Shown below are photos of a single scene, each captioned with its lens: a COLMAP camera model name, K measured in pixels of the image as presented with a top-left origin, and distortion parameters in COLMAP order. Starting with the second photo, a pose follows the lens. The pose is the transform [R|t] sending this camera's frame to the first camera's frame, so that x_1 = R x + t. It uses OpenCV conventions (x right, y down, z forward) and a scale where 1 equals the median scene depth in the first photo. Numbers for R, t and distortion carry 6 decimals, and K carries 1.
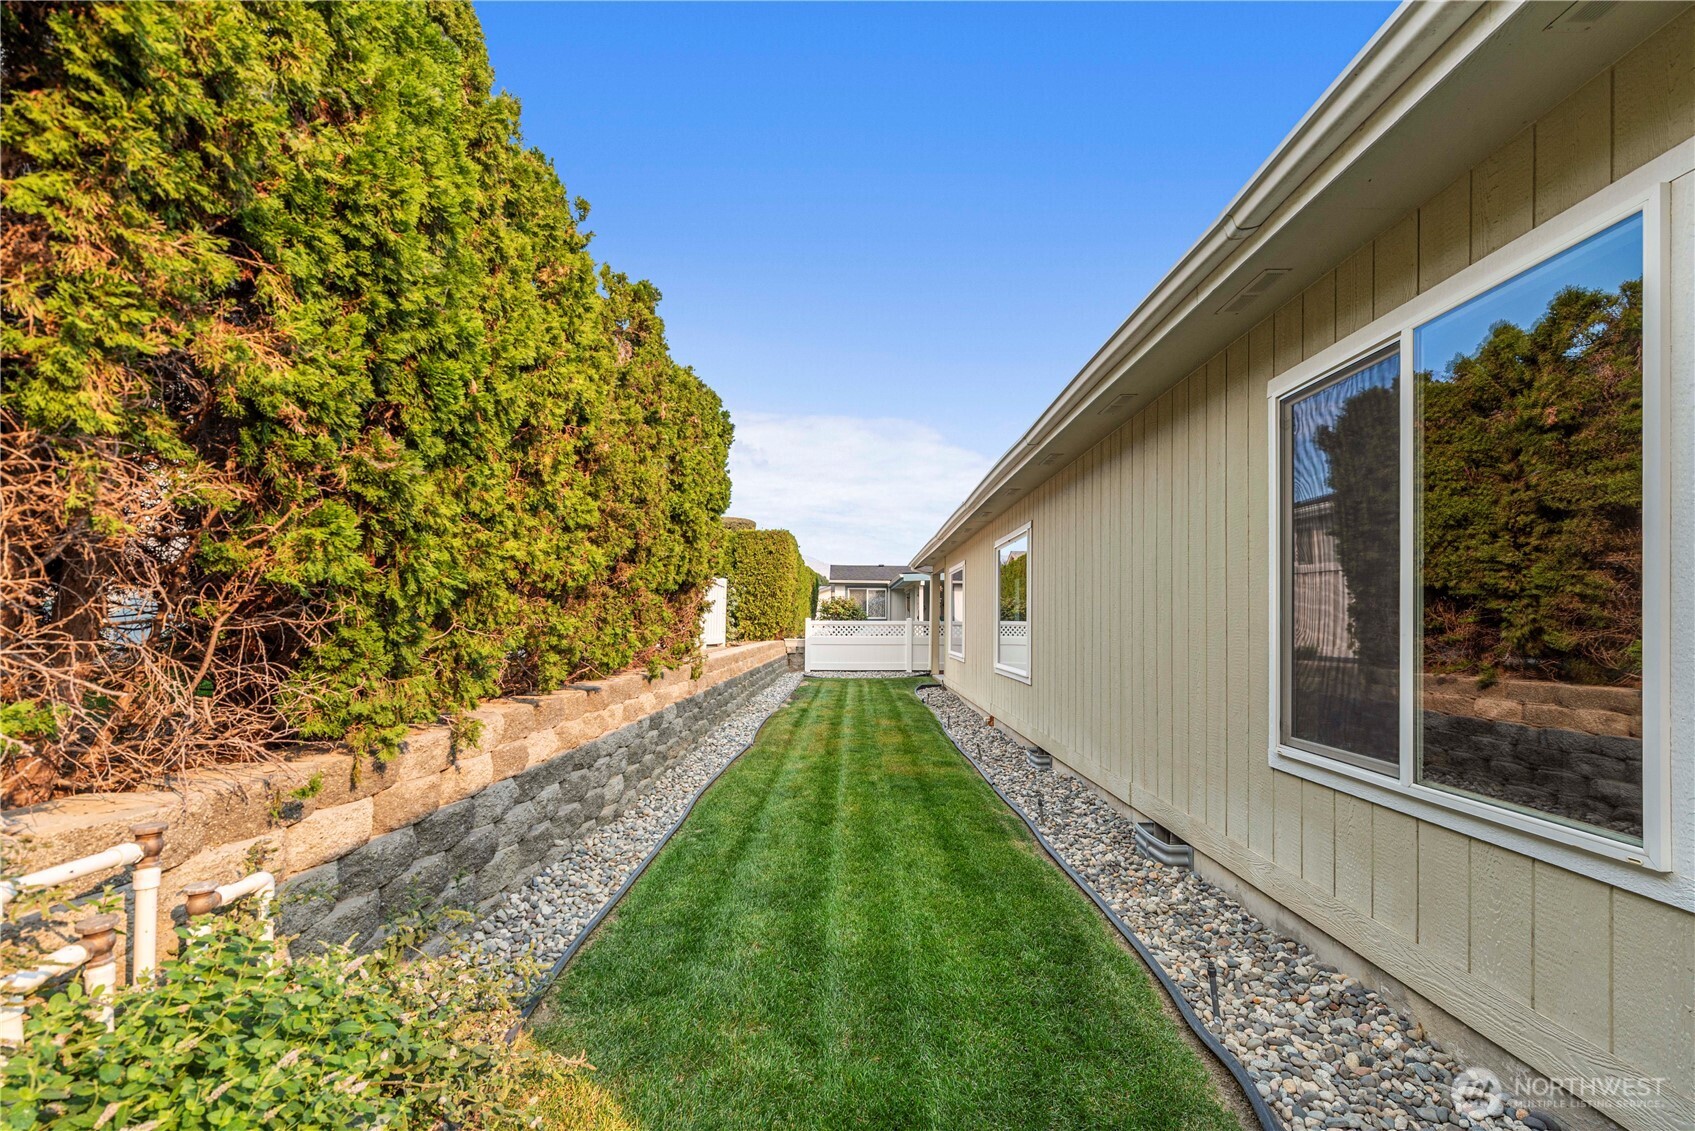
lens RADIAL K [[734.9, 0, 865.8], [0, 734.9, 620.0], [0, 0, 1]] dist [0.001932, -0.000842]
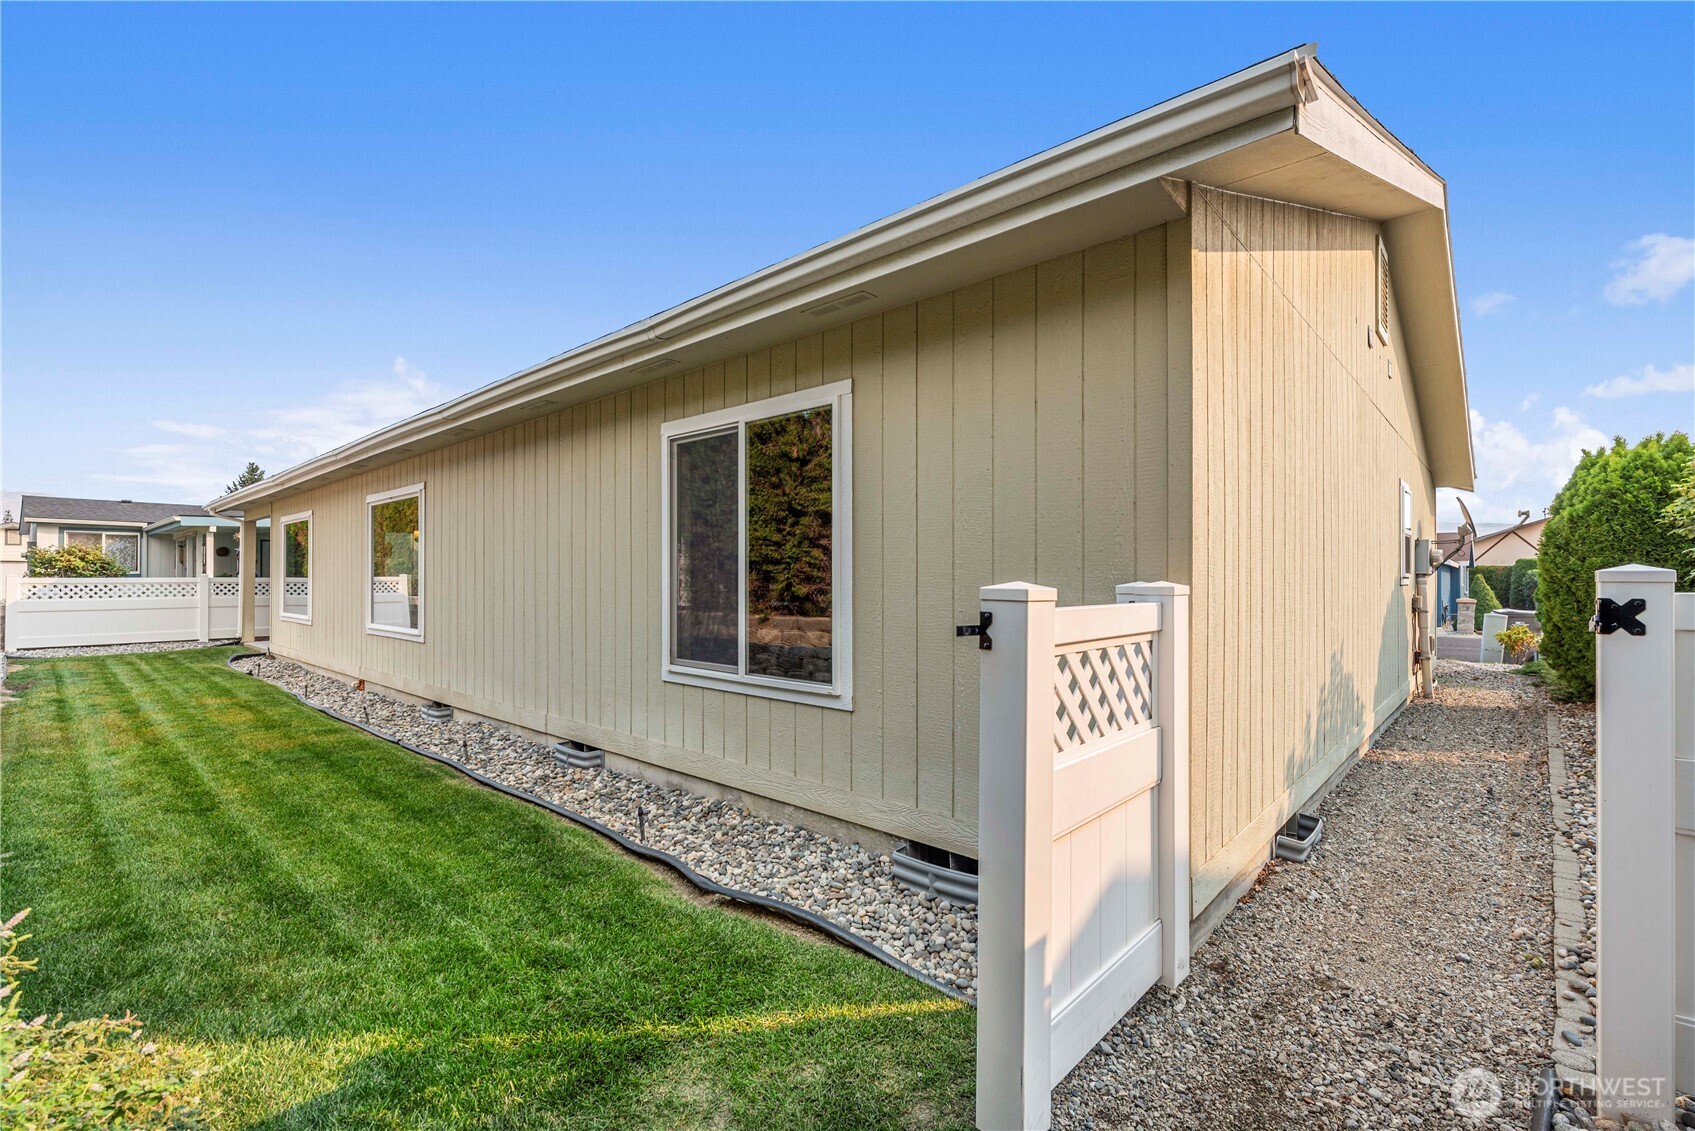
lens RADIAL K [[734.9, 0, 847.7], [0, 734.9, 571.5], [0, 0, 1]] dist [0.001932, -0.000842]
pose [[0.676065, 0.000663, 0.736842, -0.246700], [0.000248, 0.999999, -0.001128, -0.017638], [-0.736842, 0.000946, 0.676064, -0.241122]]
